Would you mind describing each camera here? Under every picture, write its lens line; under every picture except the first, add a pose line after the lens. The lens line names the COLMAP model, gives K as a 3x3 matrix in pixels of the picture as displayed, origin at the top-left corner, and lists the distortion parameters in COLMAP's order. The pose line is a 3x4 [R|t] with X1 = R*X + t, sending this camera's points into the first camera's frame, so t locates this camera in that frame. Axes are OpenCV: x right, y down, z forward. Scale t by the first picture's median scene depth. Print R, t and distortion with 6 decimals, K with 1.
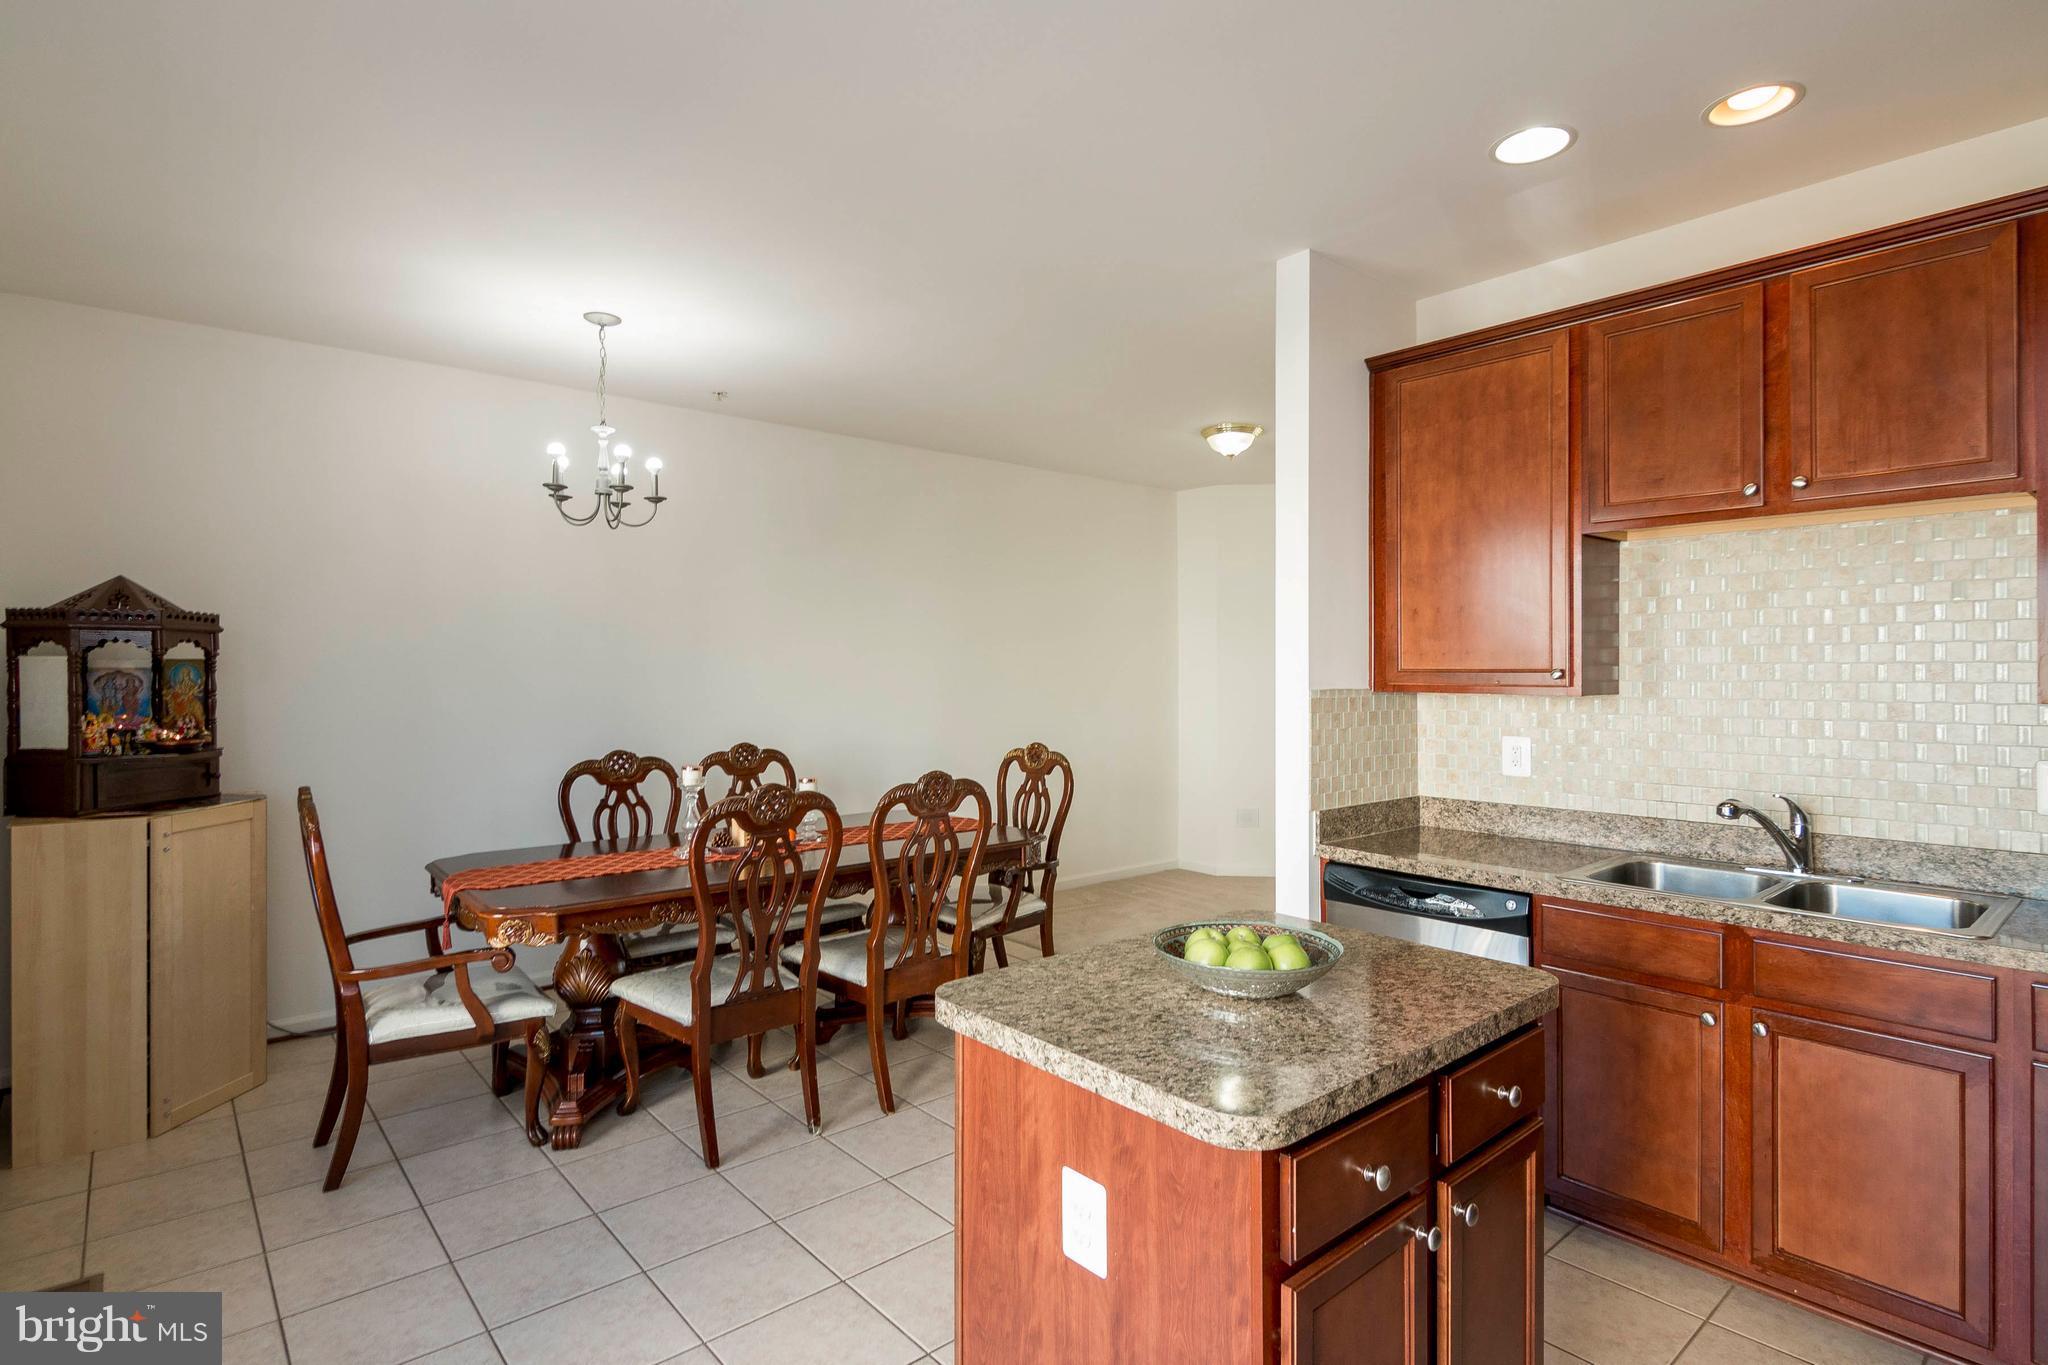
lens RADIAL K [[1020.6, 0, 1021.7], [0, 1020.6, 668.7], [0, 0, 1]] dist [-0.002269, -0.001740]
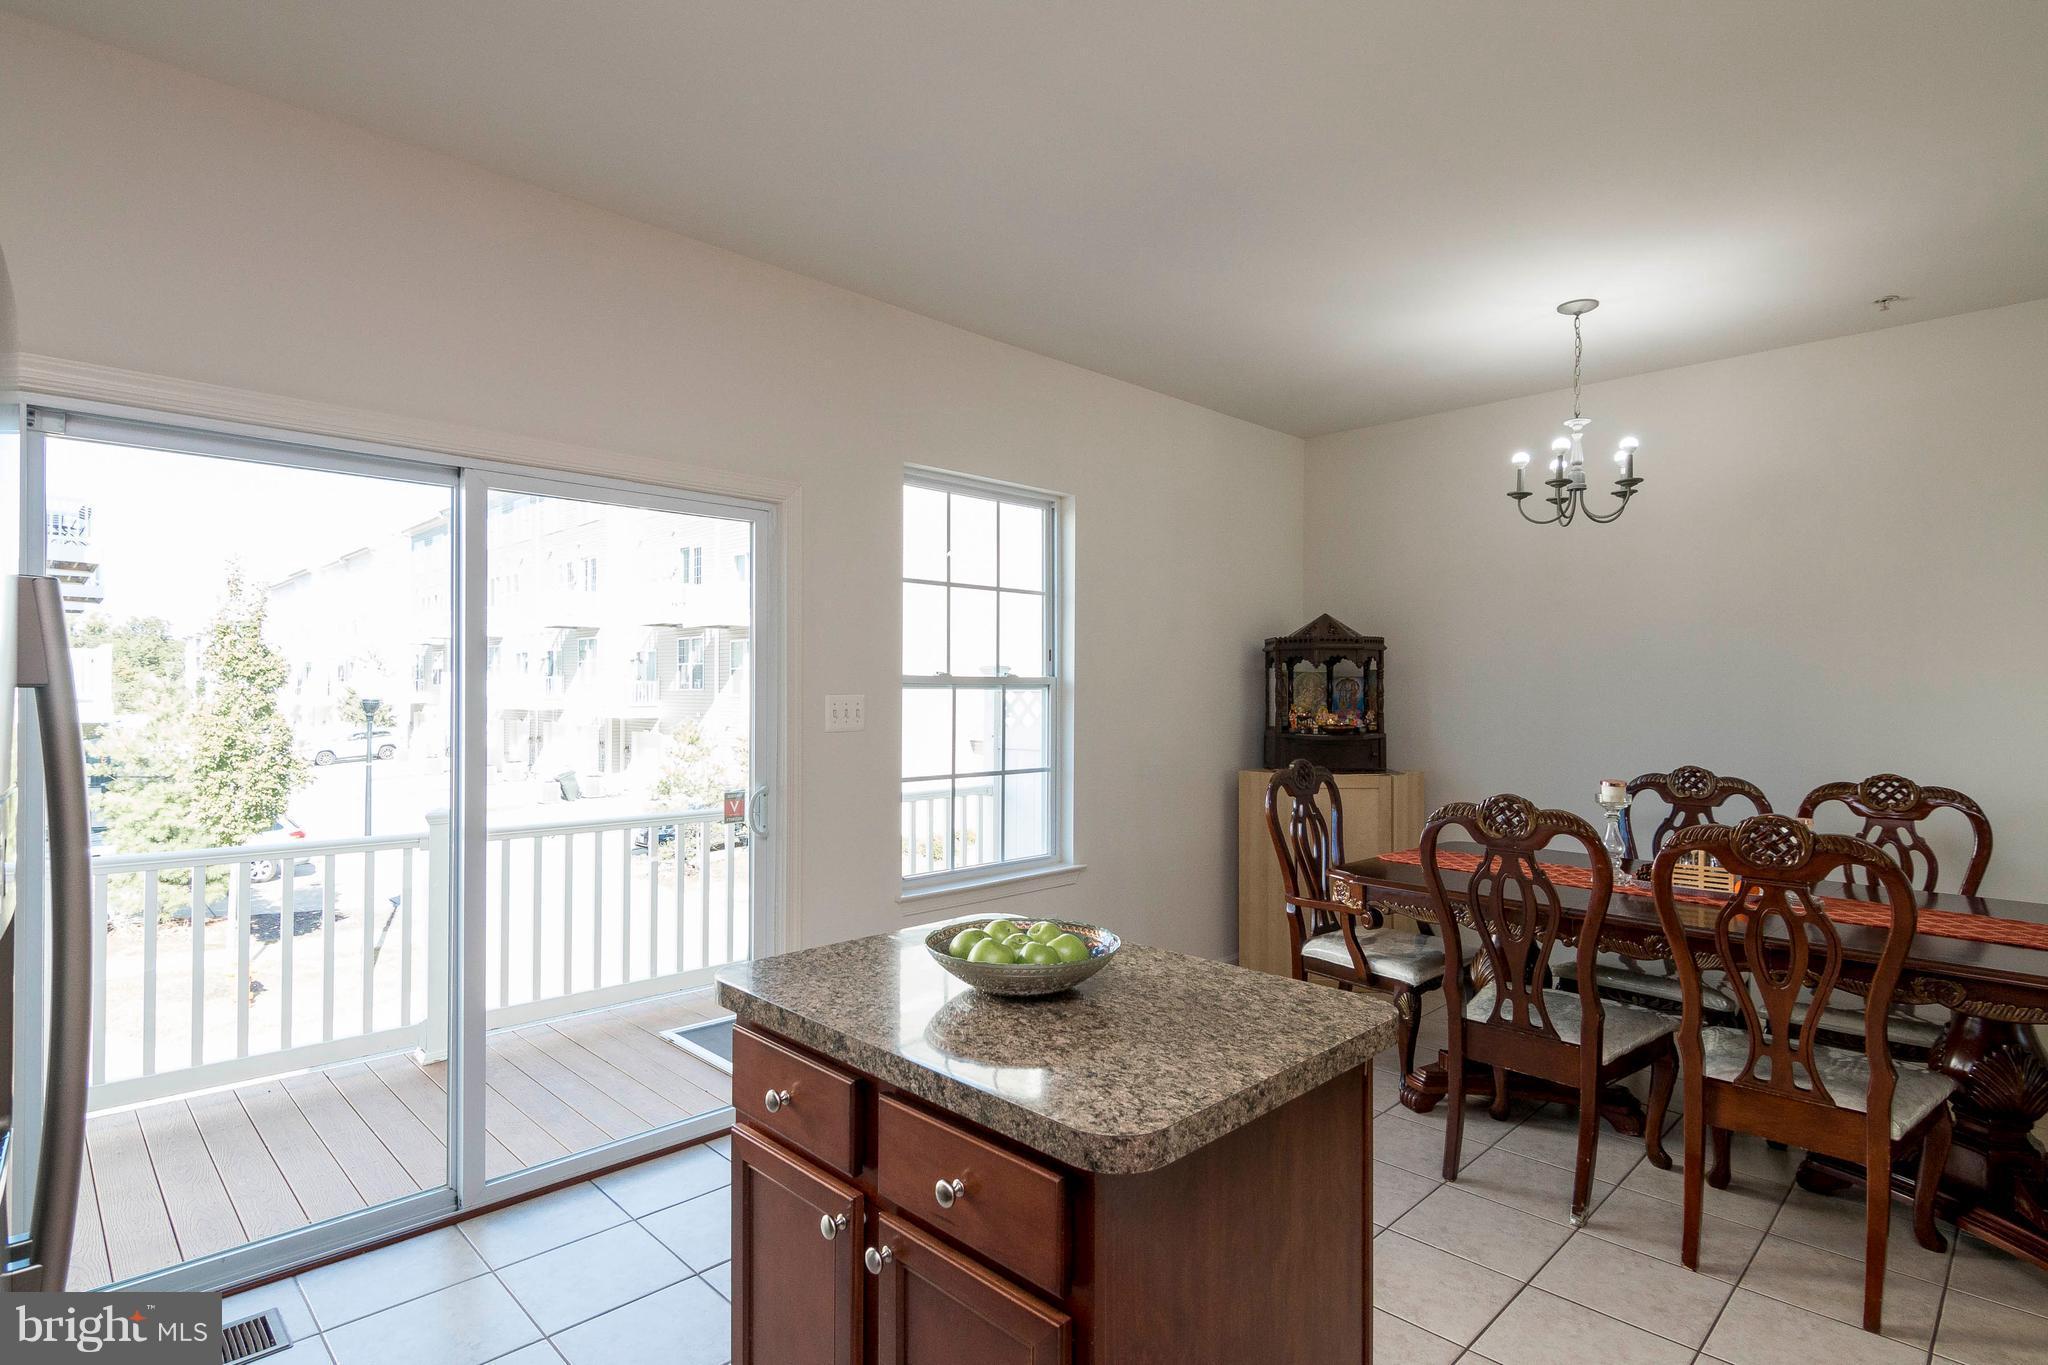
lens RADIAL K [[1042.6, 0, 1024.0], [0, 1042.6, 682.5], [0, 0, 1]] dist [0.000180, -0.000076]
pose [[0.070897, -0.002387, -0.997481, 0.593387], [-0.004630, 0.999986, -0.002722, 0.016514], [0.997473, 0.004811, 0.070884, 0.466747]]
